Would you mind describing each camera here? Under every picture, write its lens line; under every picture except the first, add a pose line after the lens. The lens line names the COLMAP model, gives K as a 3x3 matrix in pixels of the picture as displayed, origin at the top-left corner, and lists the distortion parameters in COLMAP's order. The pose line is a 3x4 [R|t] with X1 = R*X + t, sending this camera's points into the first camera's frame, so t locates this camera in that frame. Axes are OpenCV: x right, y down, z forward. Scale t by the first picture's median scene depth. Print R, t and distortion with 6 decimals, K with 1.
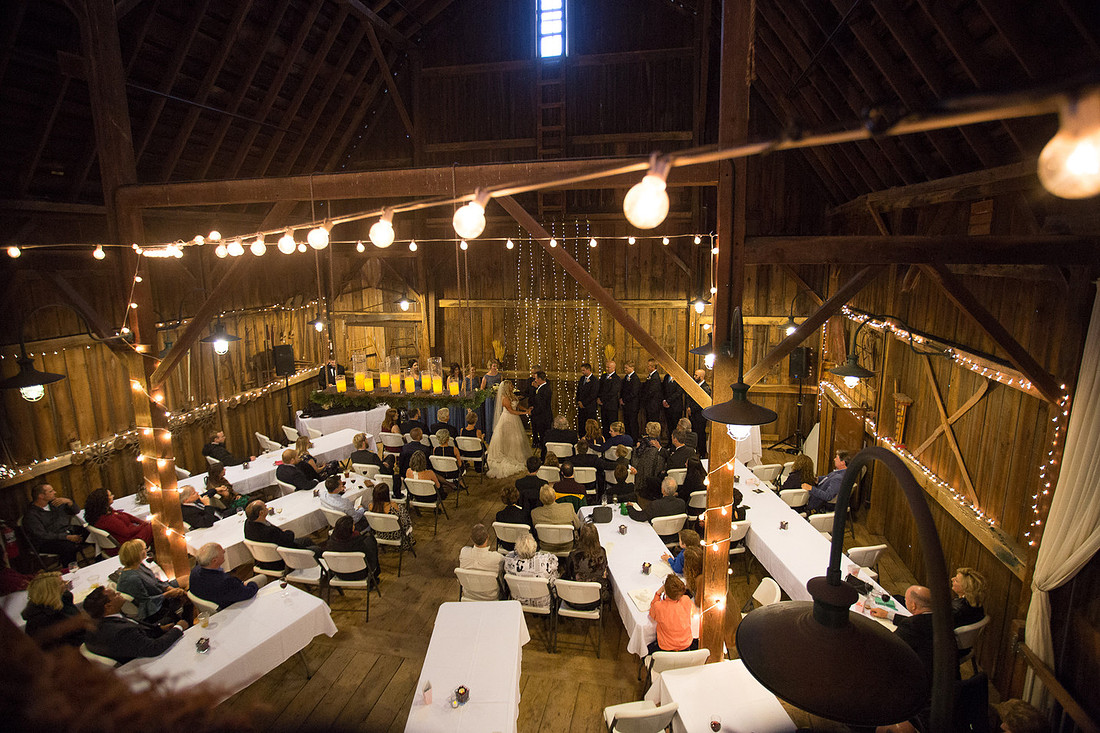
lens RADIAL K [[549.8, 0, 550.0], [0, 549.8, 366.5], [0, 0, 1]] dist [-0.058828, 0.000119]
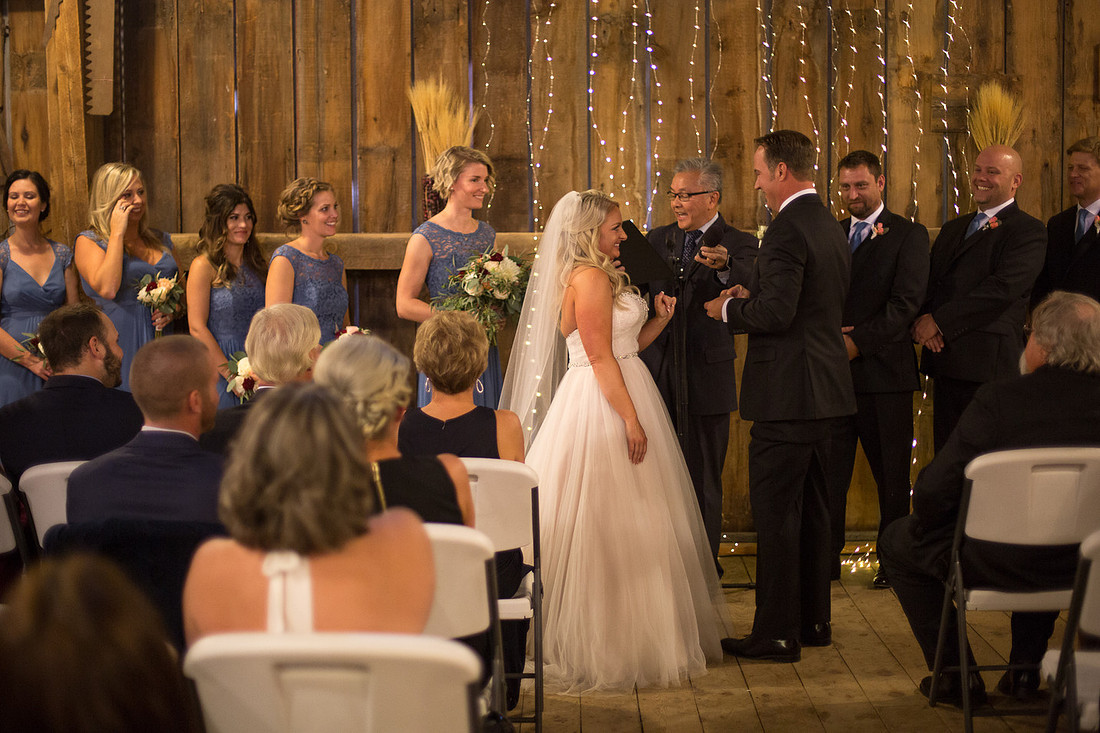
lens RADIAL K [[1602.7, 0, 550.0], [0, 1602.7, 366.5], [0, 0, 1]] dist [-0.154097, 0.172697]
pose [[0.982345, -0.020212, 0.185986, -0.174732], [0.040235, 0.993708, -0.104521, 0.124974], [-0.182703, 0.110159, 0.976977, 0.463352]]
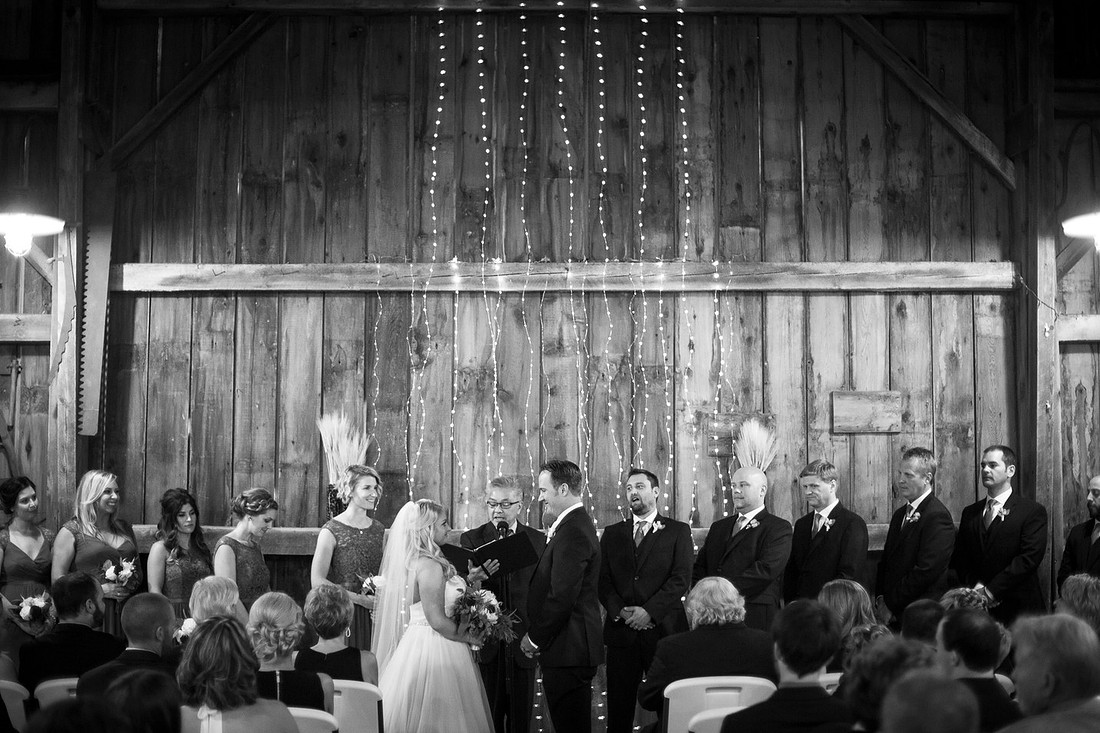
lens RADIAL K [[1602.7, 0, 550.0], [0, 1602.7, 366.5], [0, 0, 1]] dist [-0.154097, 0.172697]
pose [[0.975479, 0.027775, 0.218333, -0.176293], [0.035357, 0.959346, -0.280010, 0.161556], [-0.217234, 0.280864, 0.934839, 0.253283]]
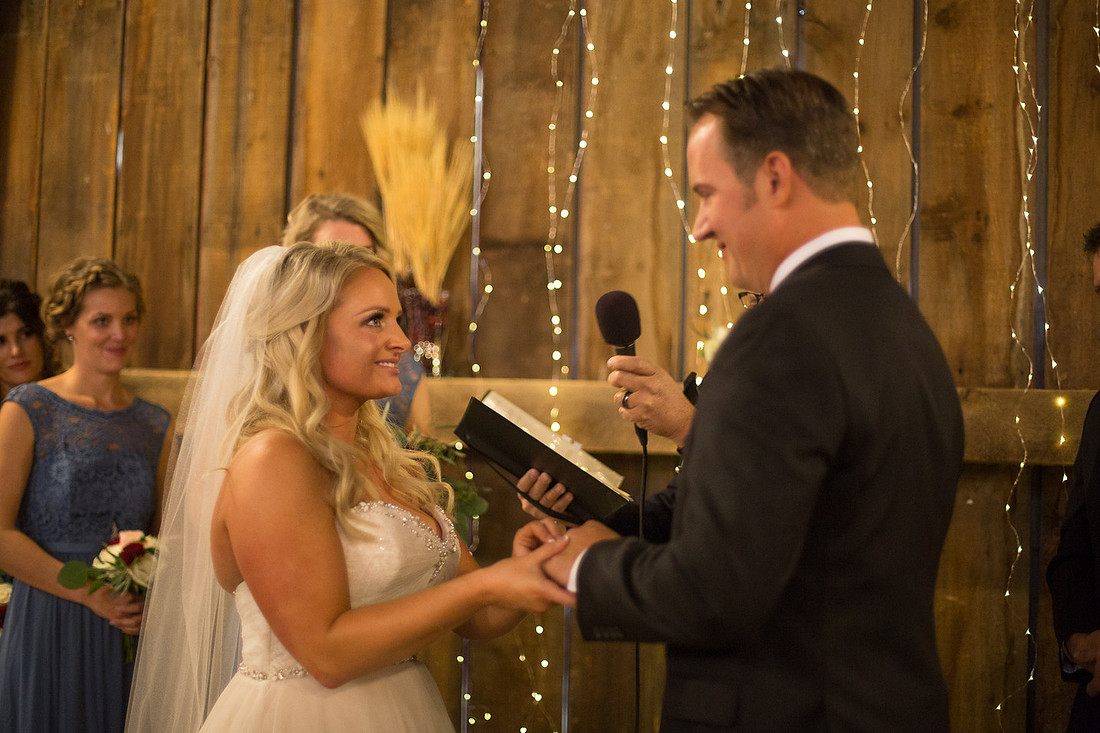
lens RADIAL K [[1651.3, 0, 550.0], [0, 1651.3, 366.5], [0, 0, 1]] dist [-0.152530, 0.146719]
pose [[0.986285, 0.027382, -0.162767, -0.014197], [-0.063343, 0.973425, -0.220073, 0.079158], [0.152415, 0.227365, 0.961808, 0.741653]]
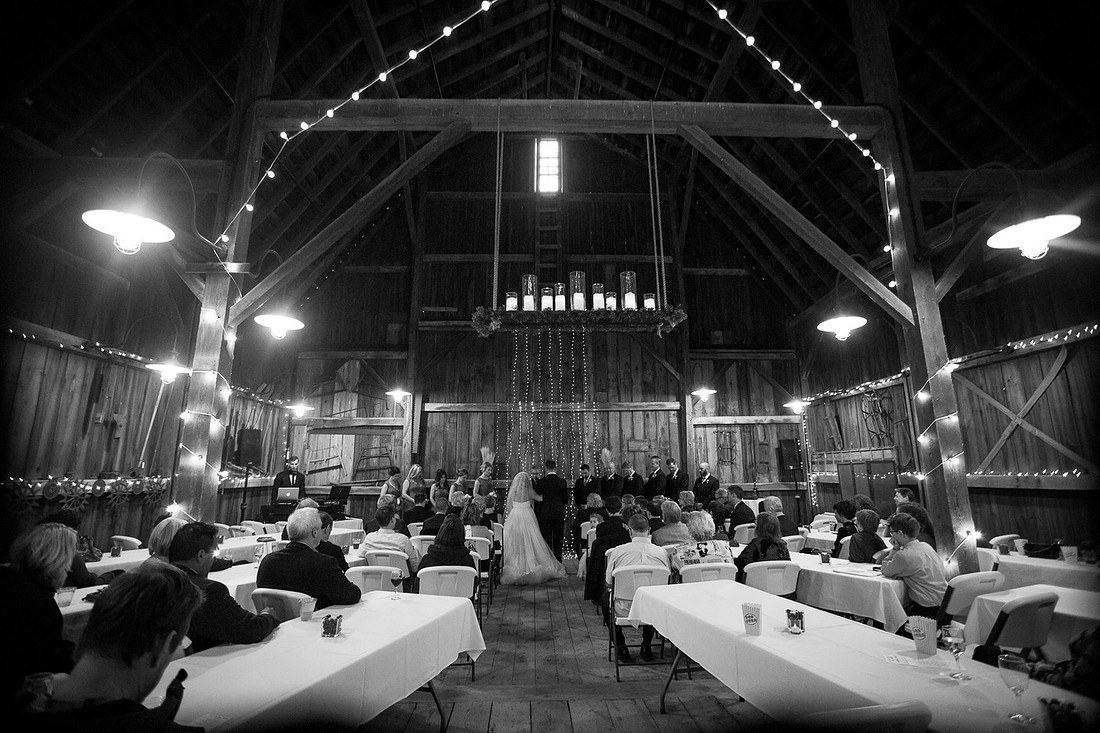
lens RADIAL K [[535.7, 0, 550.0], [0, 535.7, 366.5], [0, 0, 1]] dist [-0.052272, 0.000377]
pose [[0.972249, 0.049266, 0.228703, -0.217971], [0.042716, 0.923759, -0.380584, 0.187982], [-0.230016, 0.379792, 0.896019, 0.112657]]
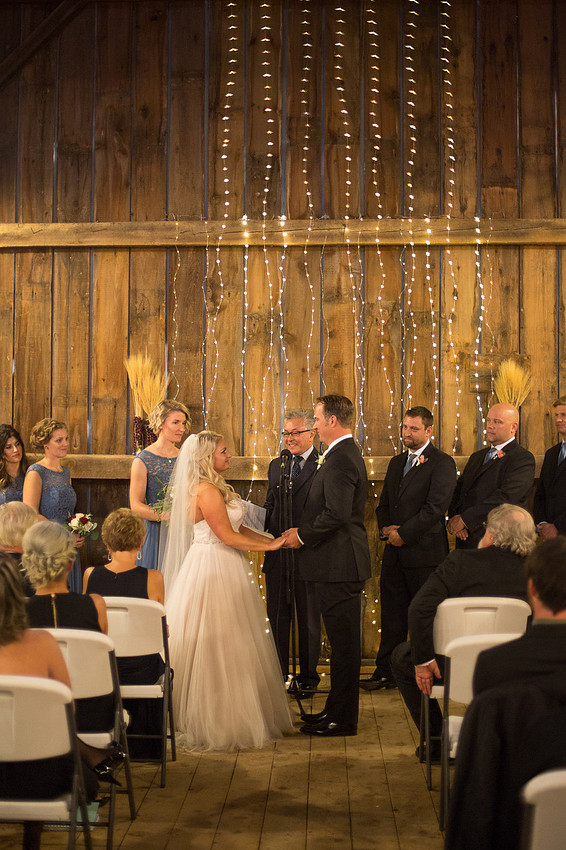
lens RADIAL K [[1238.5, 0, 283.0], [0, 1238.5, 425.0], [0, 0, 1]] dist [-0.154097, 0.172697]
pose [[0.985530, 0.012285, 0.169058, -0.142708], [0.022960, 0.978503, -0.204948, 0.140626], [-0.167941, 0.205864, 0.964062, 0.352538]]
